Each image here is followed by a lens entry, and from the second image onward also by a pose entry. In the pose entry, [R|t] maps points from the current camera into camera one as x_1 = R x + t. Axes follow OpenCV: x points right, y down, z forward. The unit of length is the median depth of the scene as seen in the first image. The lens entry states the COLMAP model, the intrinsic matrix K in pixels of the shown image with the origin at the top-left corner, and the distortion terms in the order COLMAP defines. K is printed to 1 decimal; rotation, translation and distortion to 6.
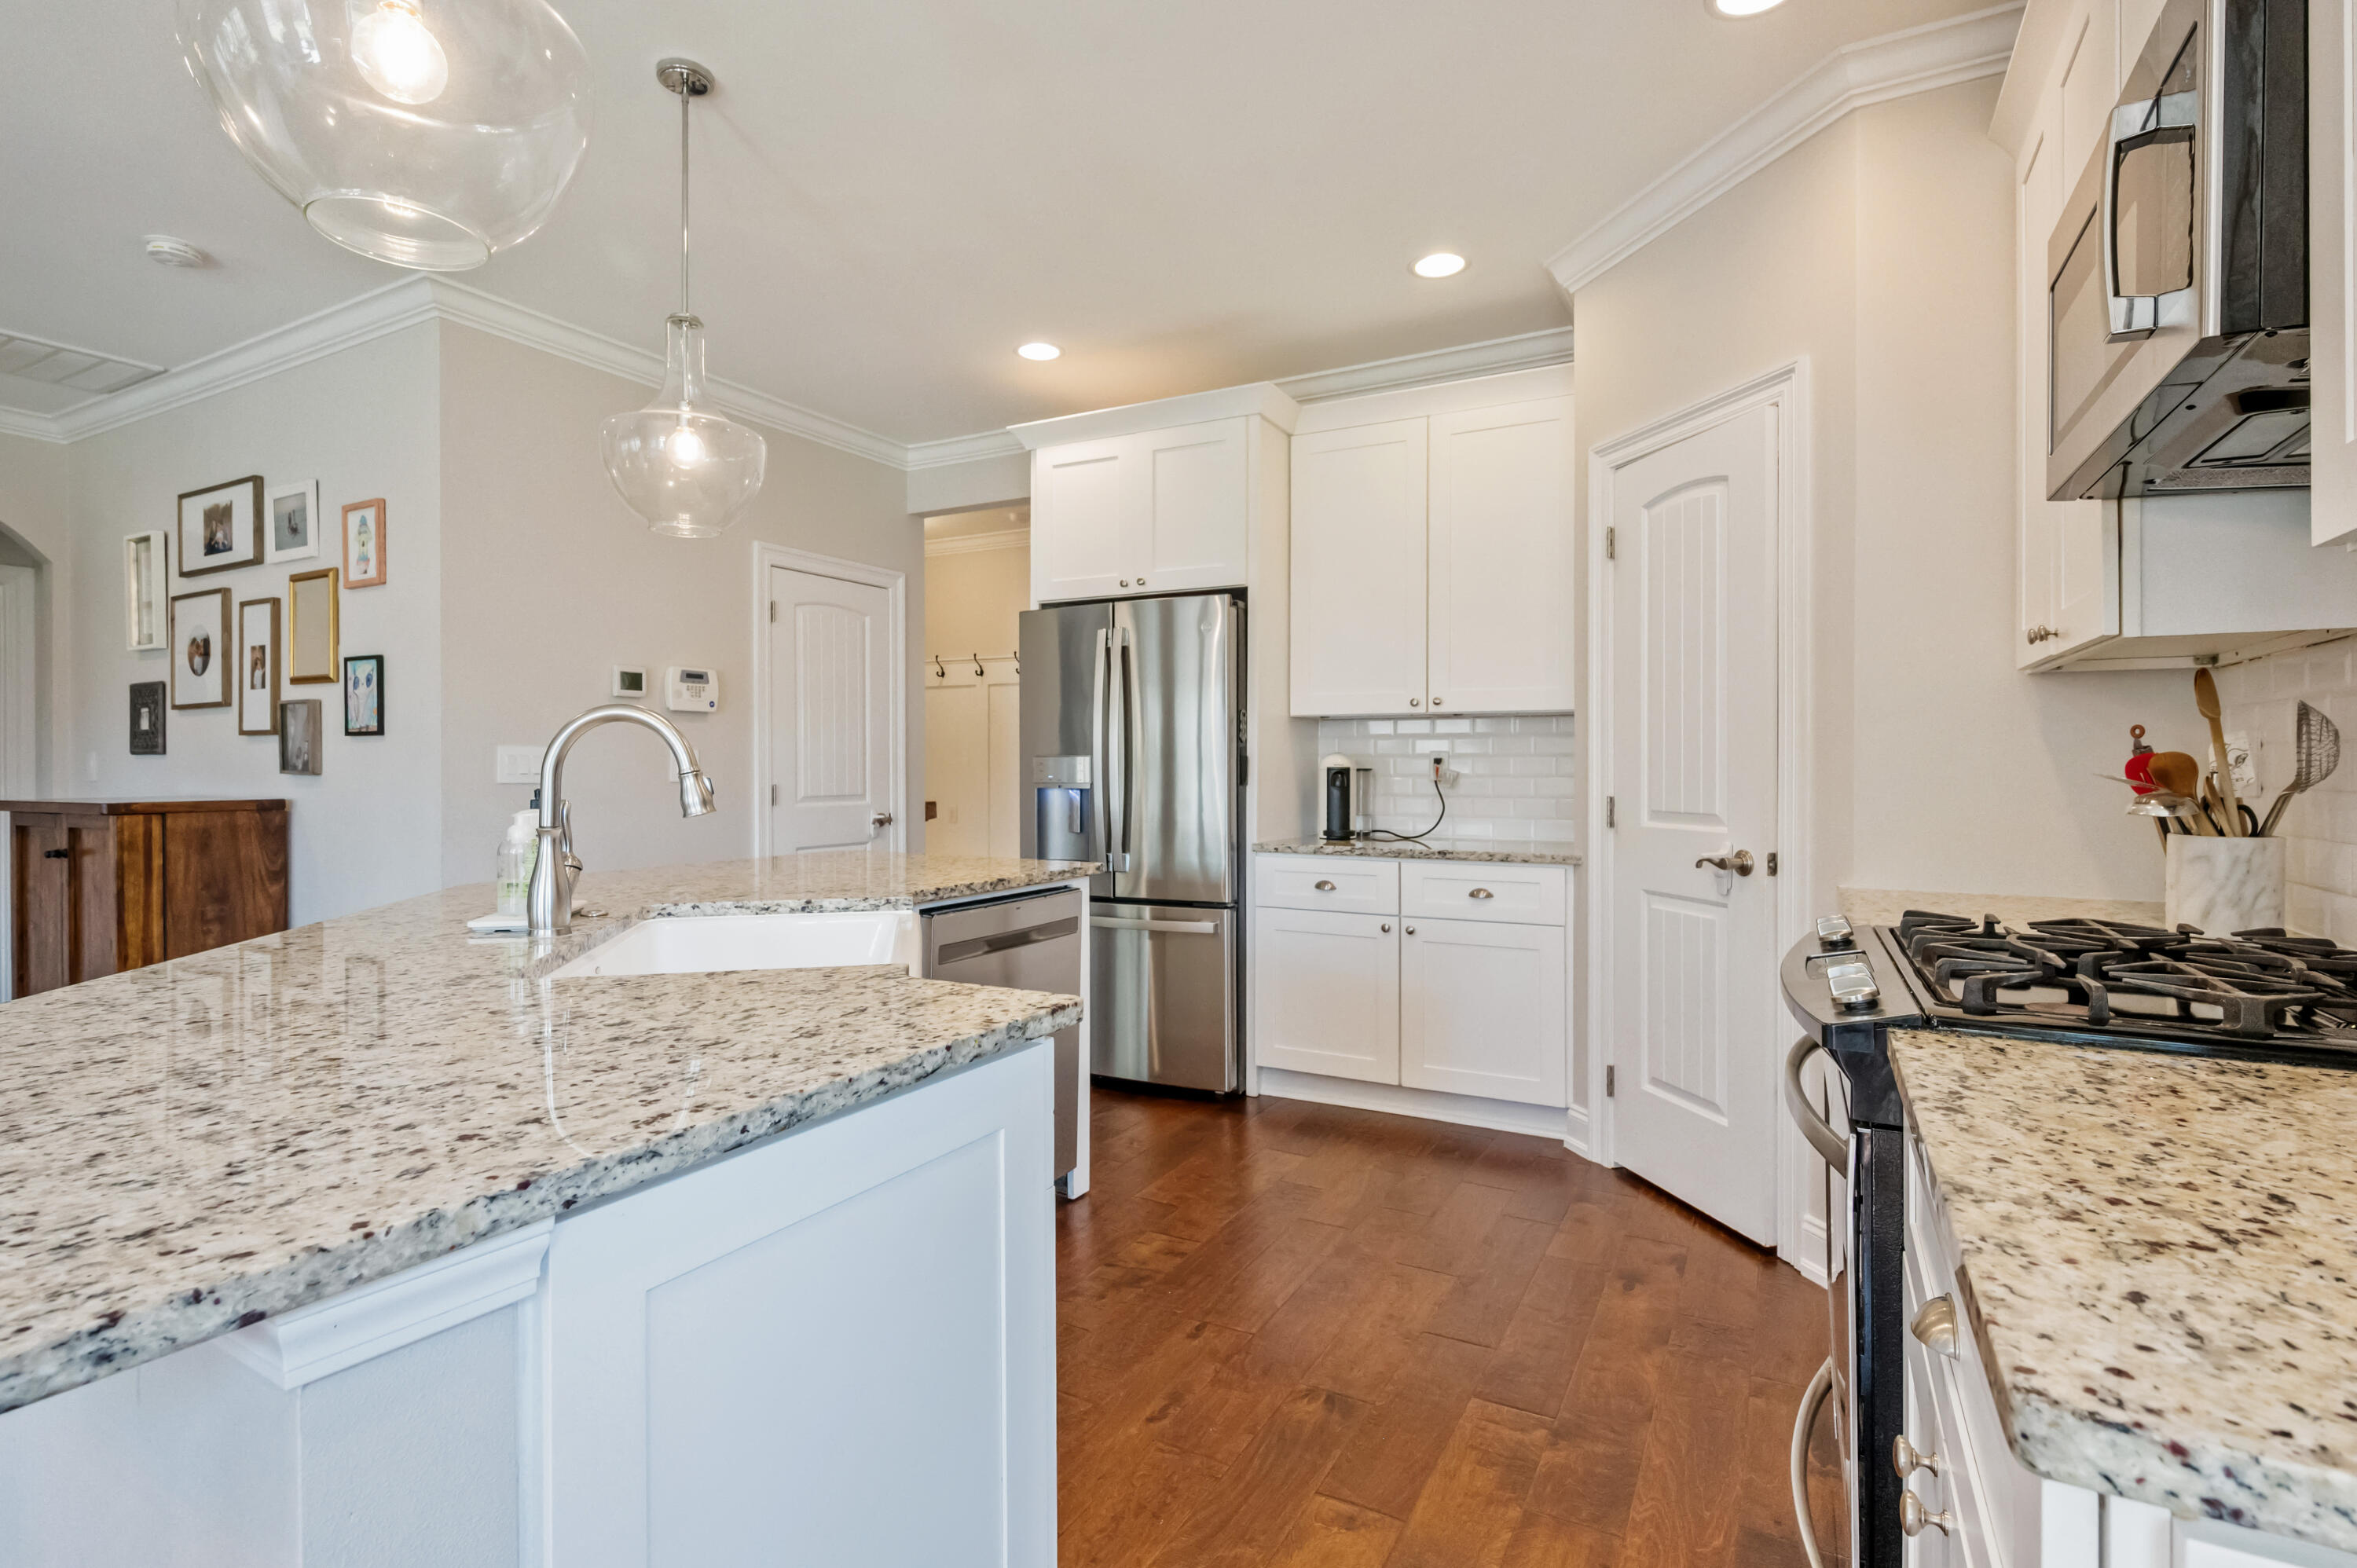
lens RADIAL K [[1128.9, 0, 1181.7], [0, 1128.9, 766.7], [0, 0, 1]] dist [-0.002074, 0.000869]
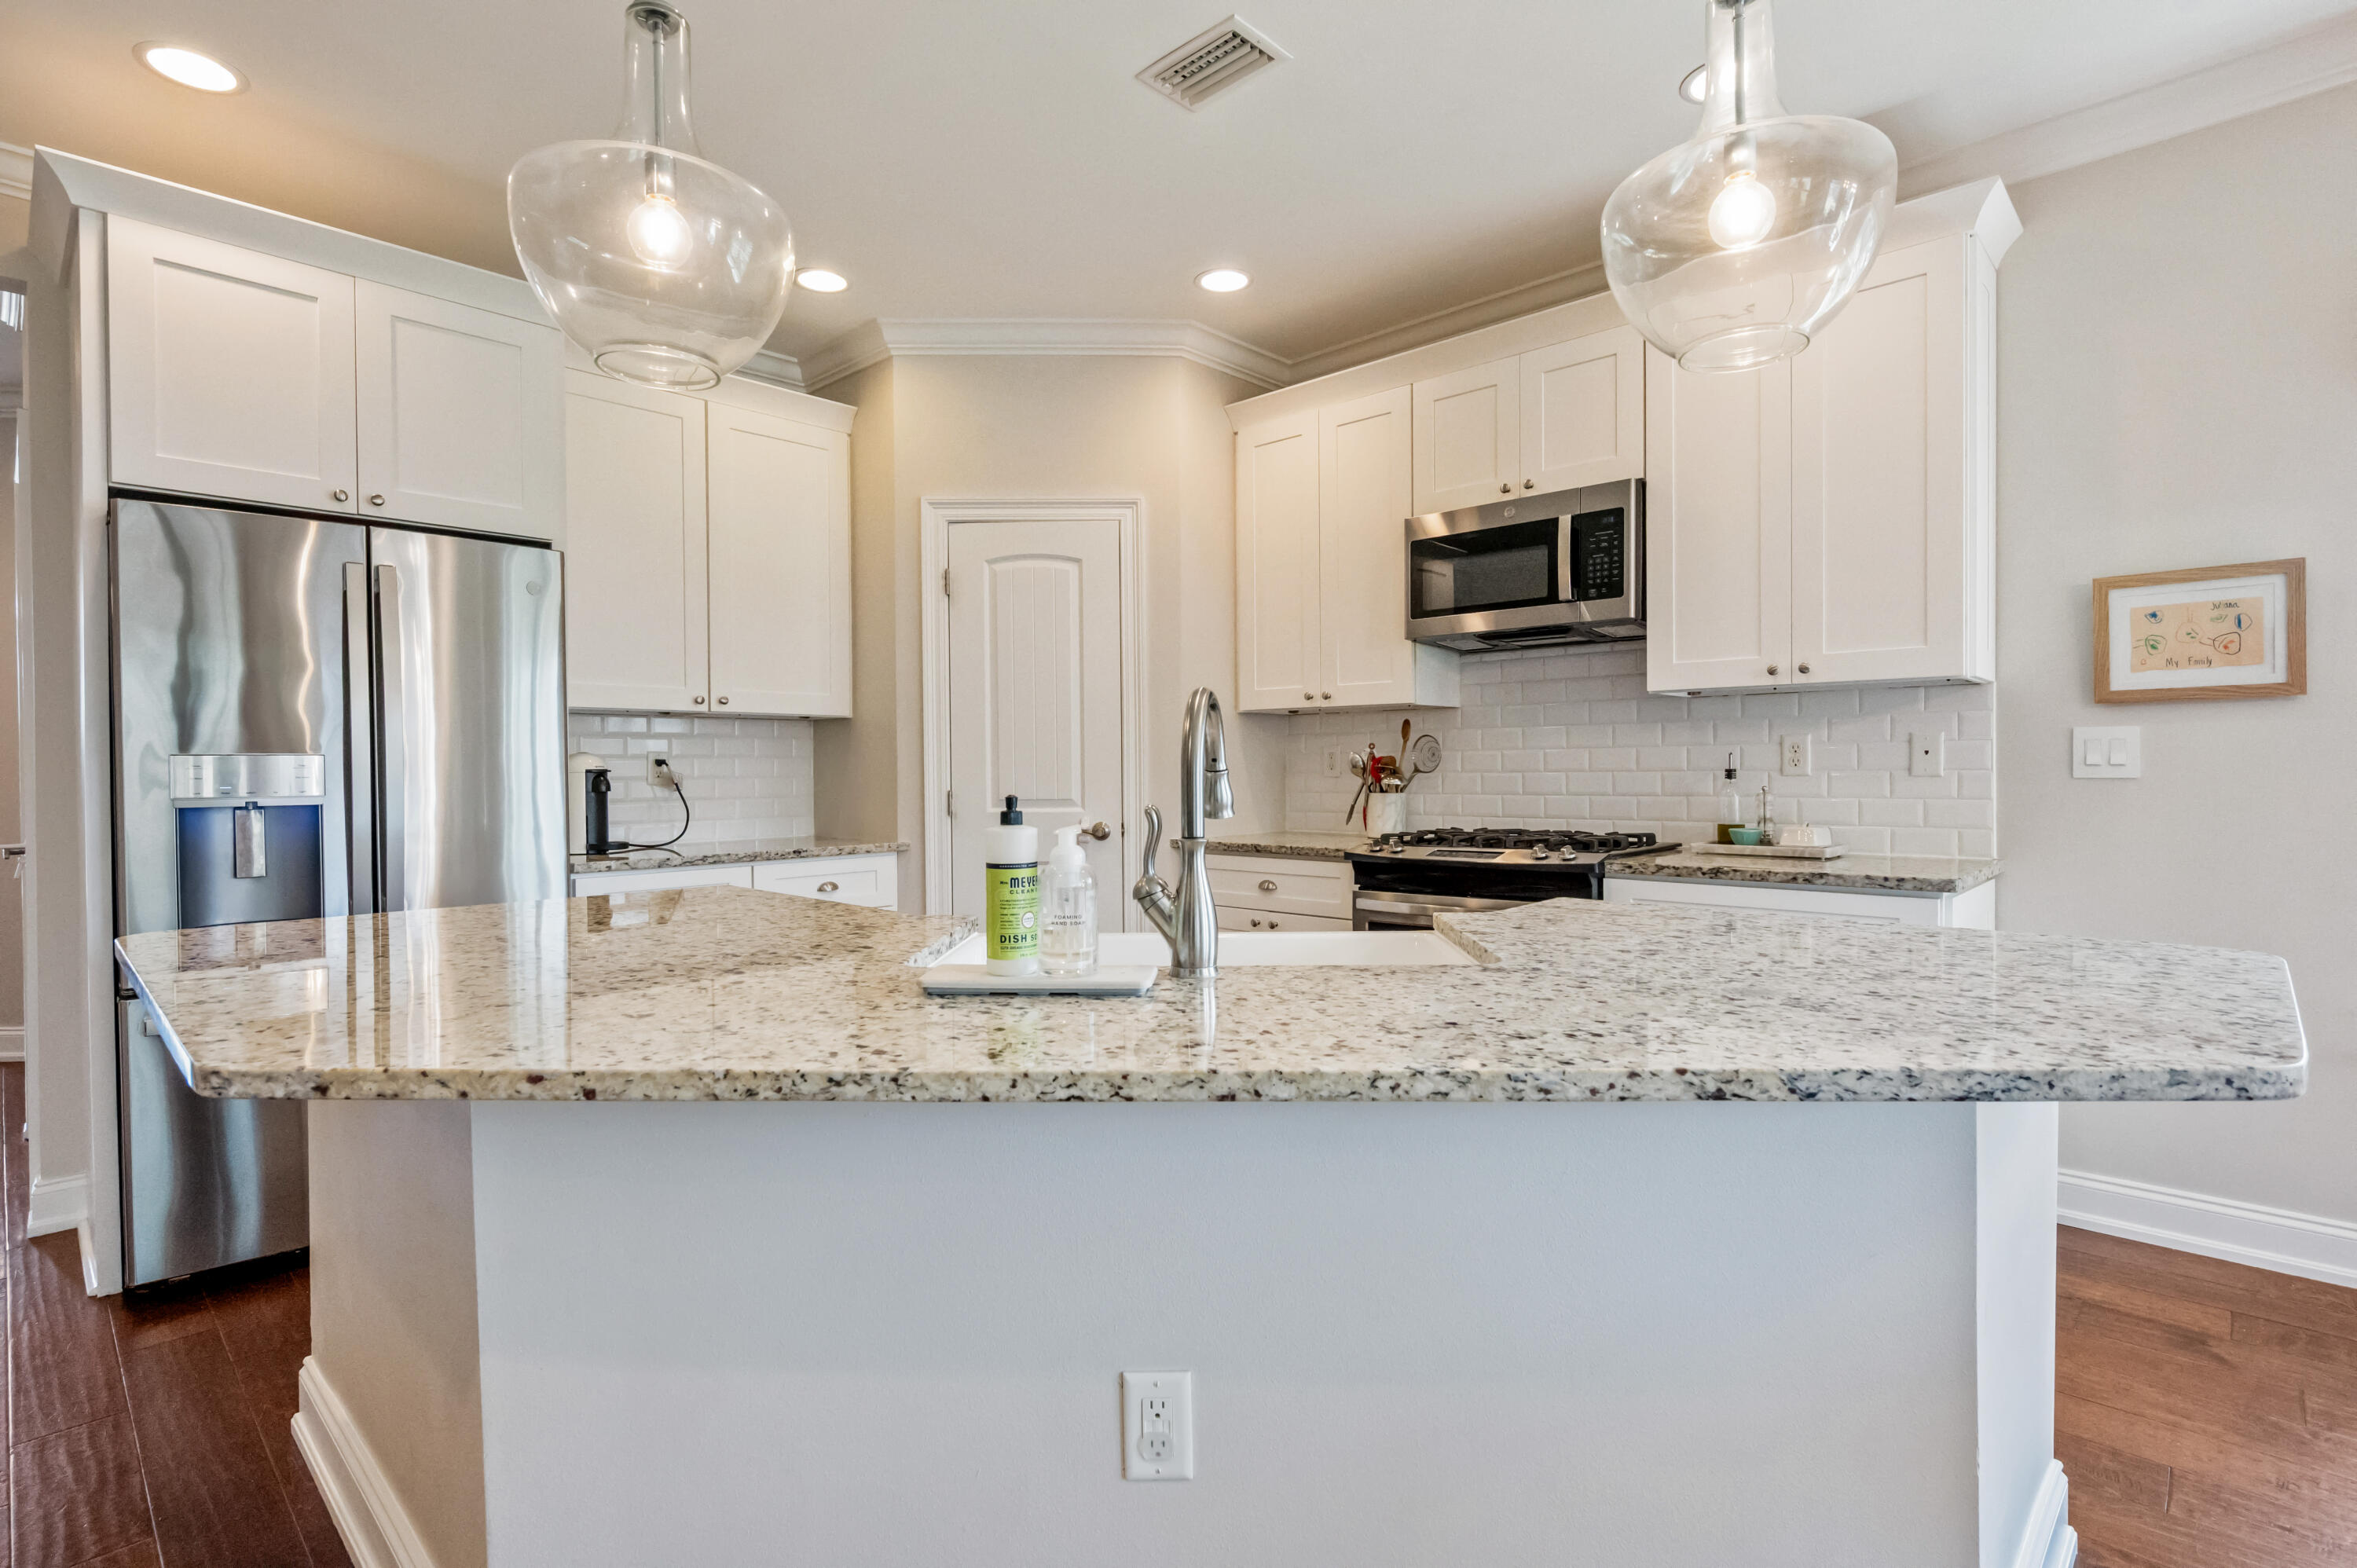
lens RADIAL K [[1128.9, 0, 1165.7], [0, 1128.9, 783.7], [0, 0, 1]] dist [-0.002074, 0.000869]
pose [[0.249718, -0.016140, 0.968184, -0.602062], [0.008419, 0.999859, 0.014497, 0.002454], [-0.968282, 0.004531, 0.249819, 0.377188]]
